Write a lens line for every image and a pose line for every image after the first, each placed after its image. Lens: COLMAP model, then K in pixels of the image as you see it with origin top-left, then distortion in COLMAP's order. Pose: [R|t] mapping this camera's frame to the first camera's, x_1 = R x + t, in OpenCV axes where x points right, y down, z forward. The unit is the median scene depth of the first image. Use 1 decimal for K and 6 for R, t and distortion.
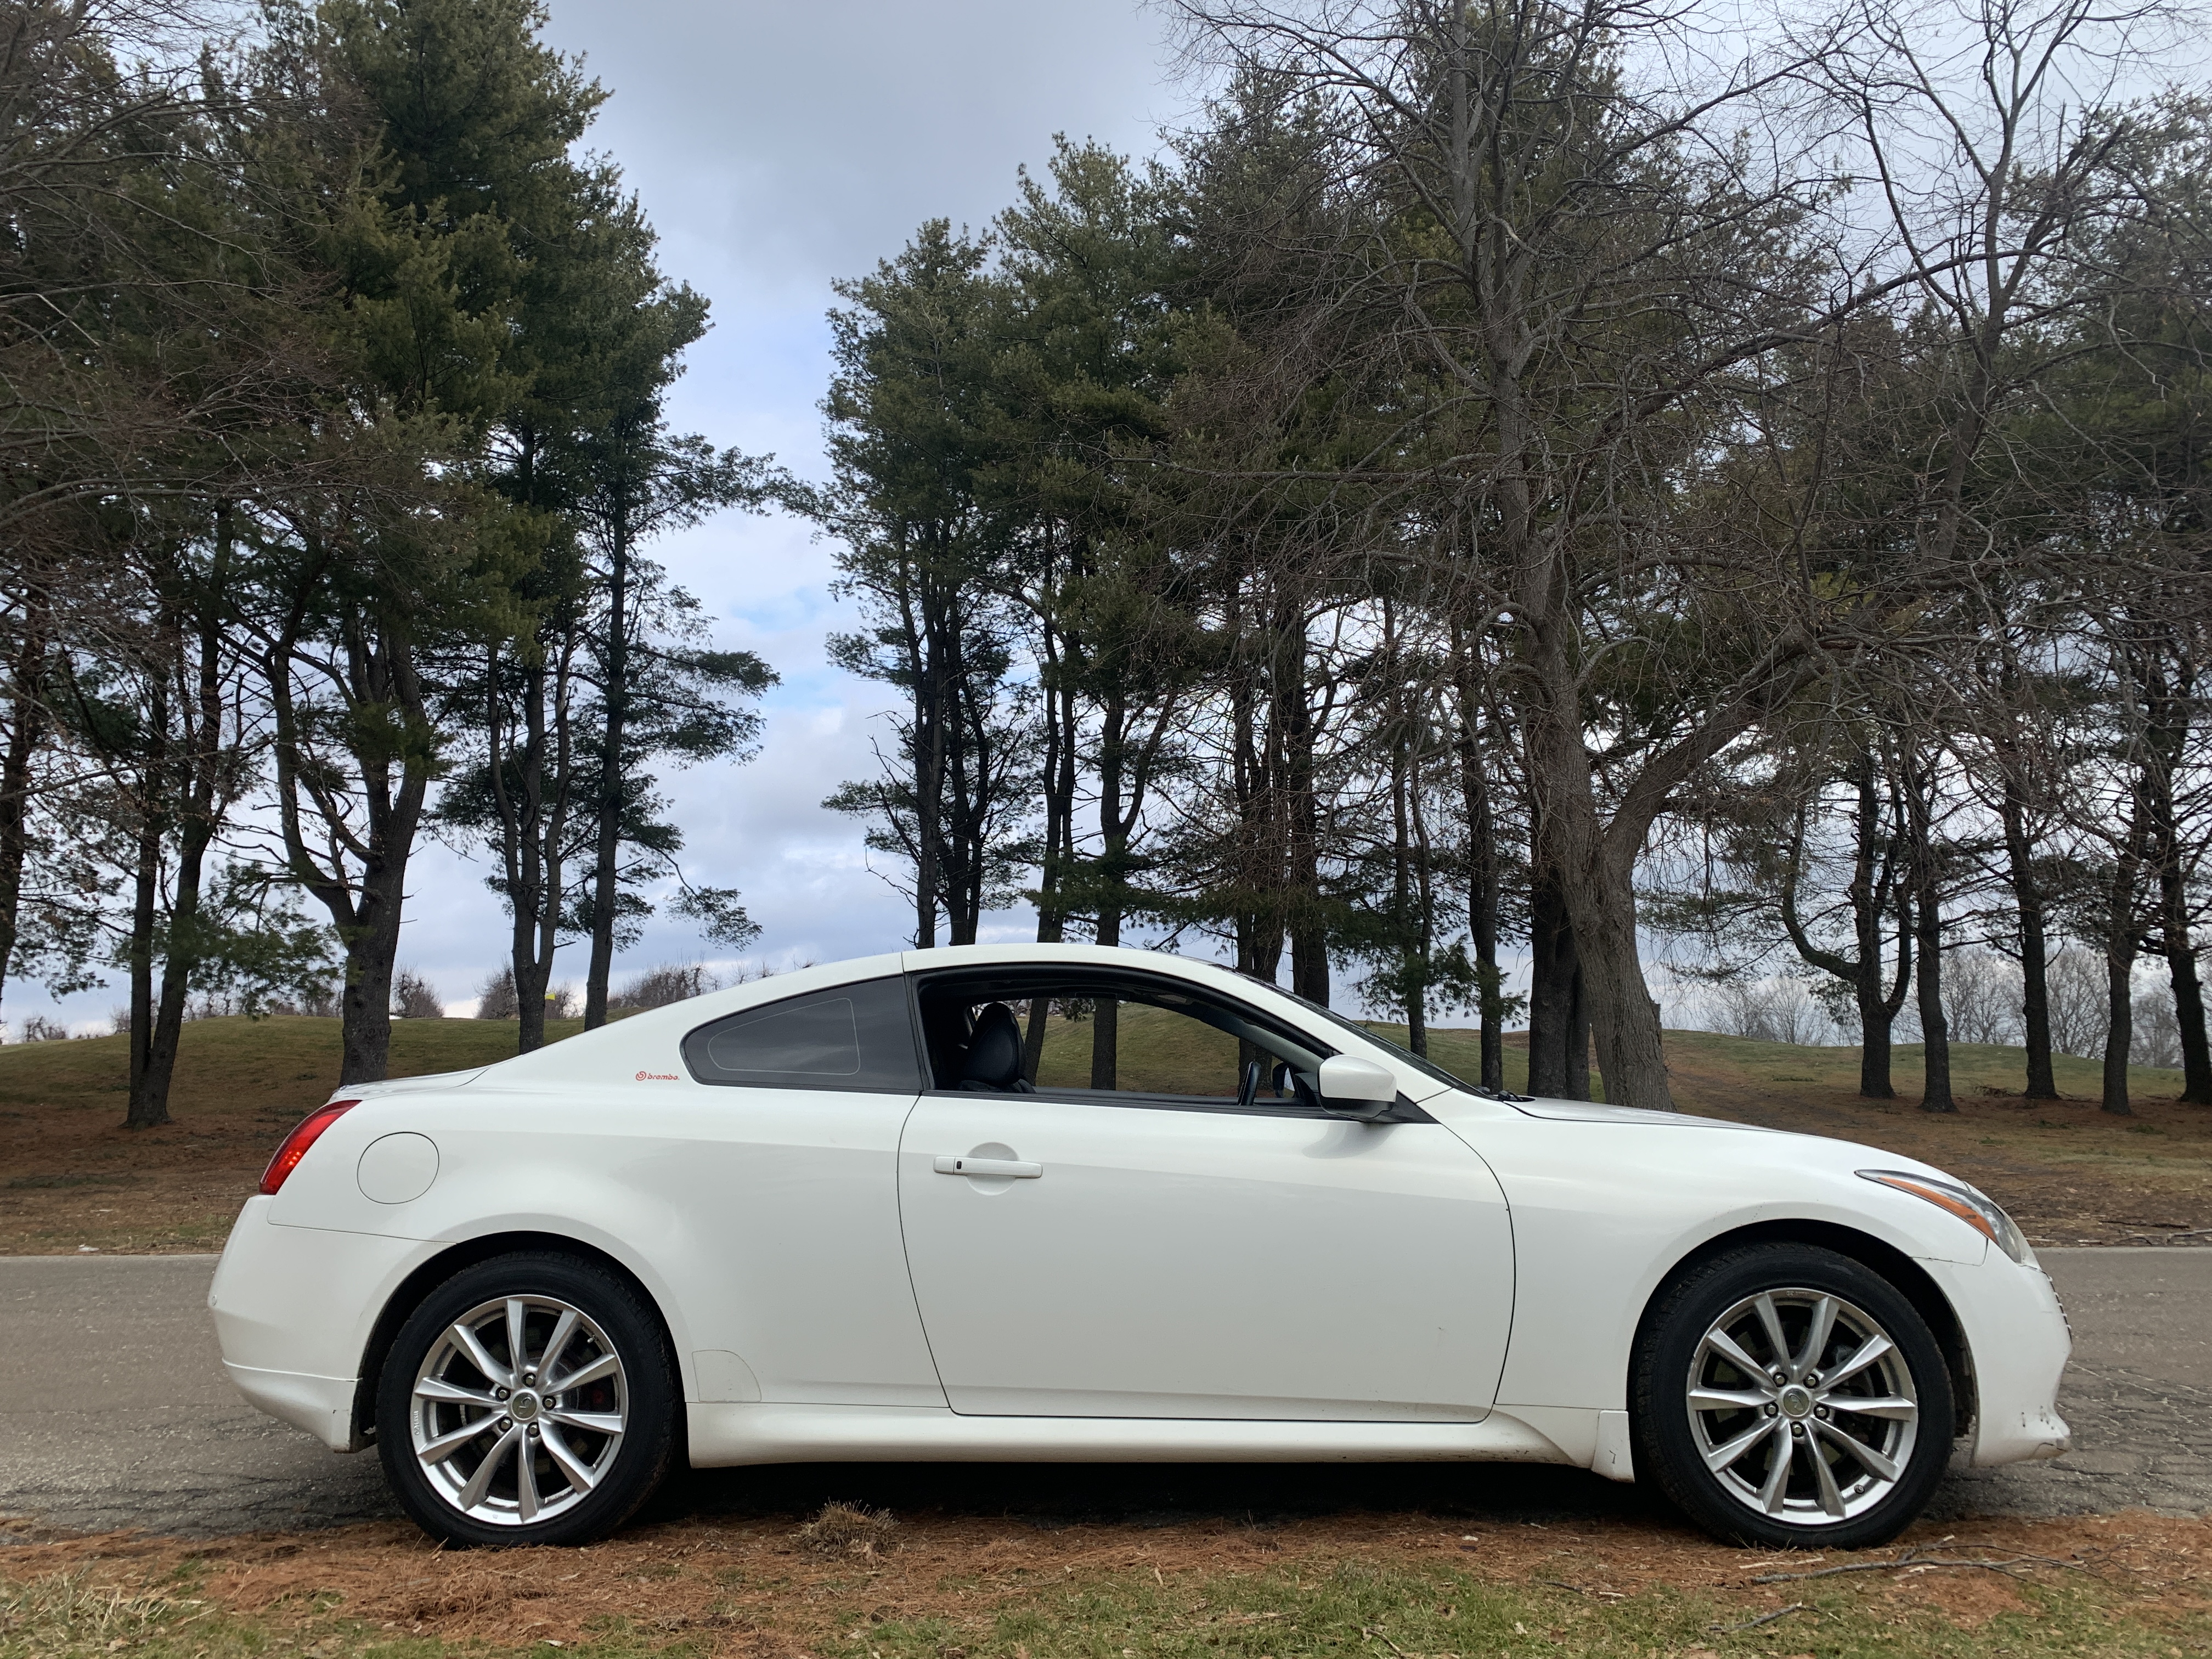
lens RADIAL K [[1702.3, 0, 1090.6], [0, 1702.3, 842.8], [0, 0, 1]] dist [0.013093, -0.002614]
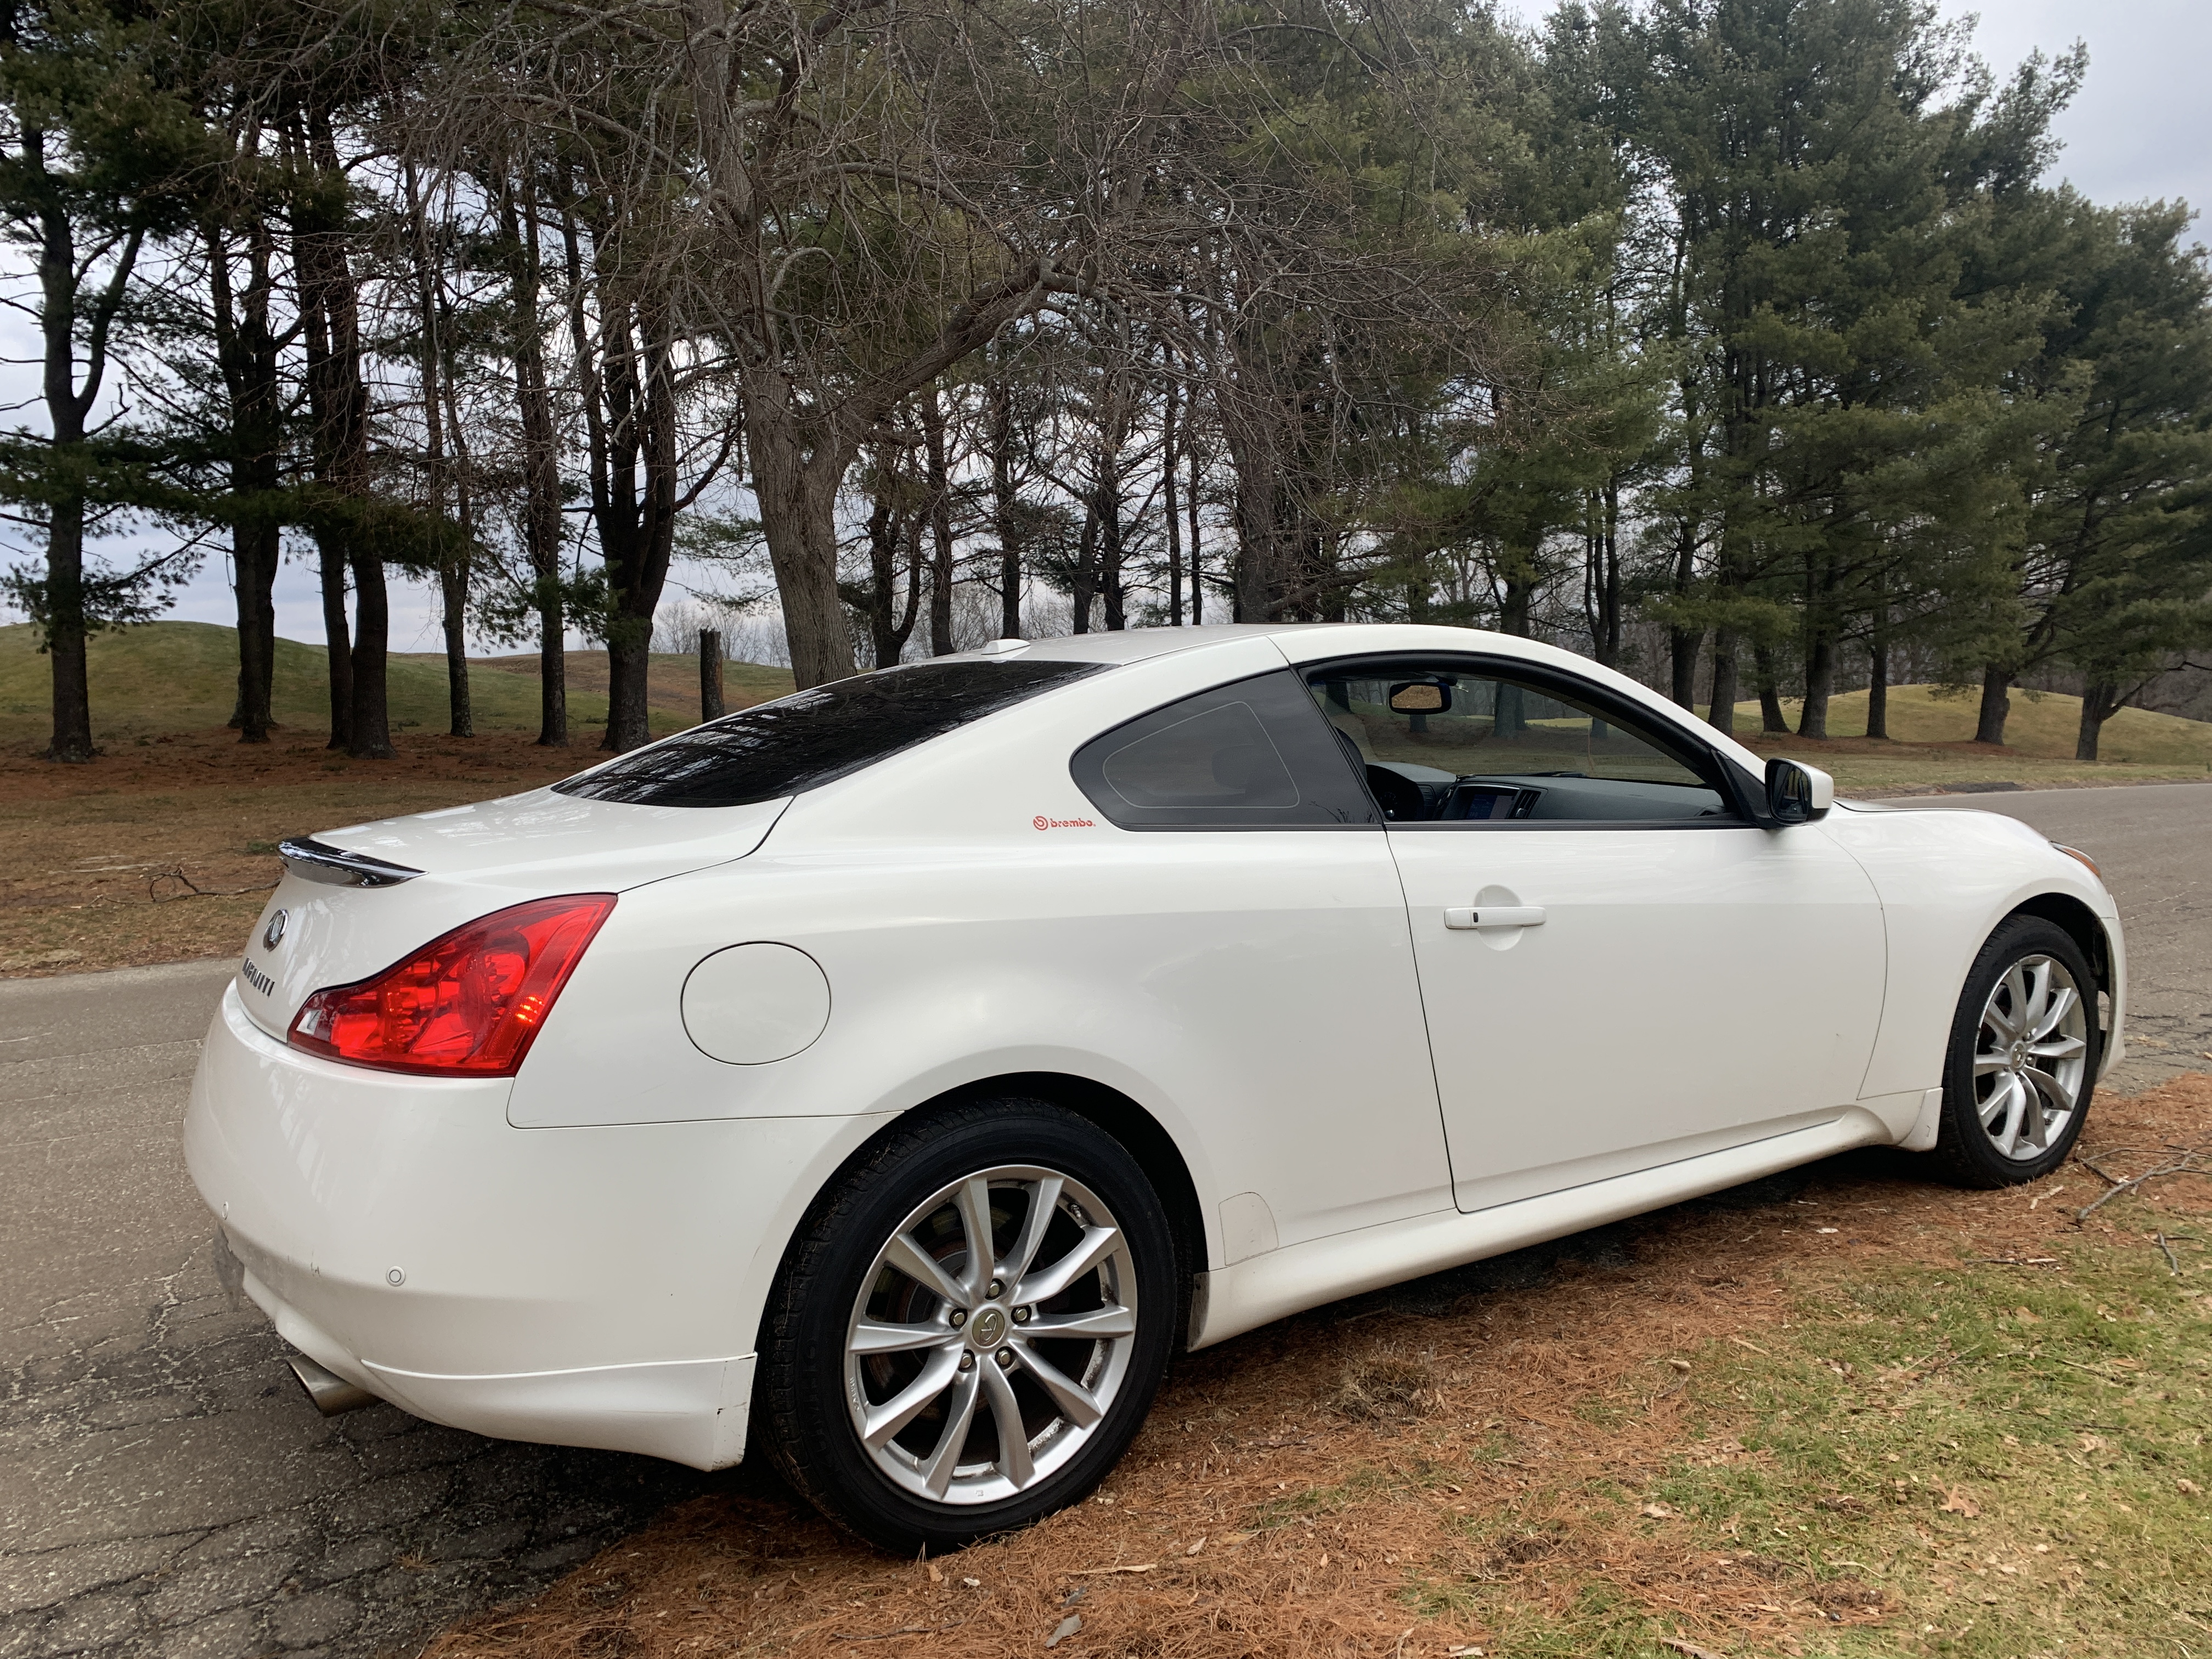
lens RADIAL K [[1695.5, 0, 1106.0], [0, 1695.5, 829.5], [0, 0, 1]] dist [0.021076, -0.011969]
pose [[0.802722, -0.062369, 0.593083, -0.632610], [-0.065721, 0.979206, 0.191926, 0.010231], [-0.592721, -0.193041, 0.781932, 0.462741]]
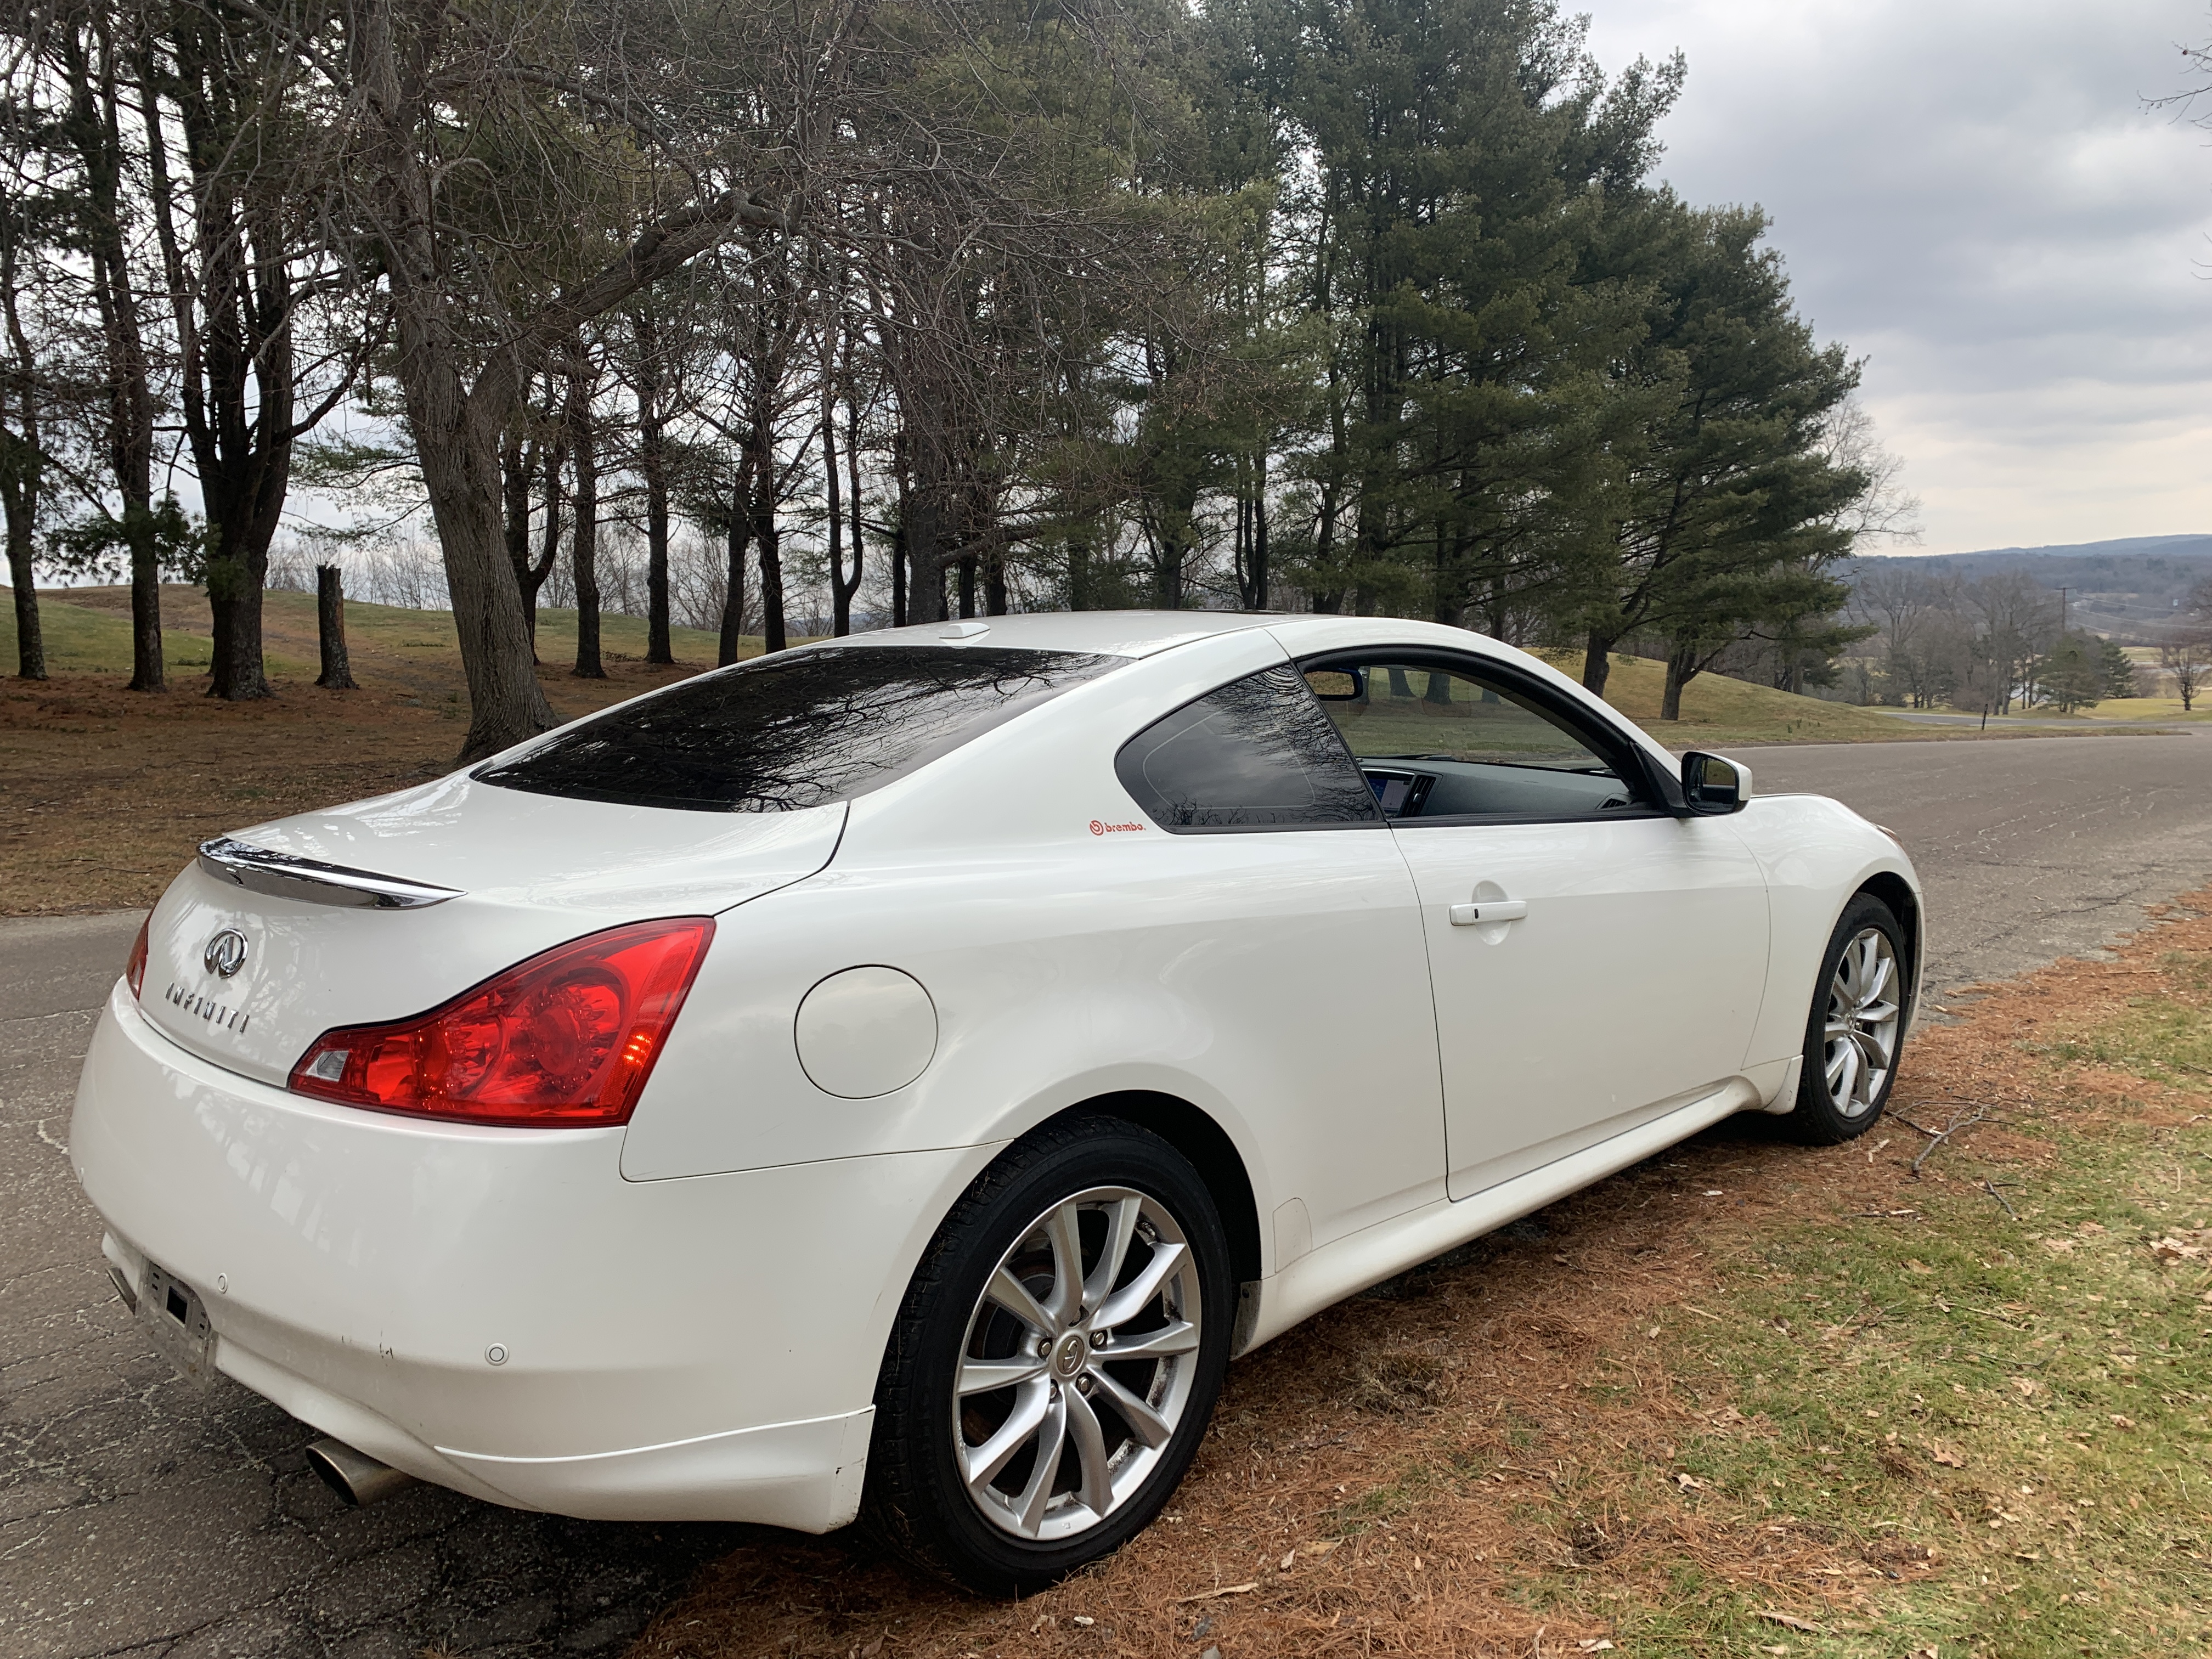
lens RADIAL K [[1702.3, 0, 1090.6], [0, 1702.3, 842.8], [0, 0, 1]] dist [0.013093, -0.002614]
pose [[0.664156, -0.089095, 0.742266, -0.734452], [-0.104880, 0.971950, 0.210508, 0.008259], [-0.740200, -0.217659, 0.636182, 0.590719]]
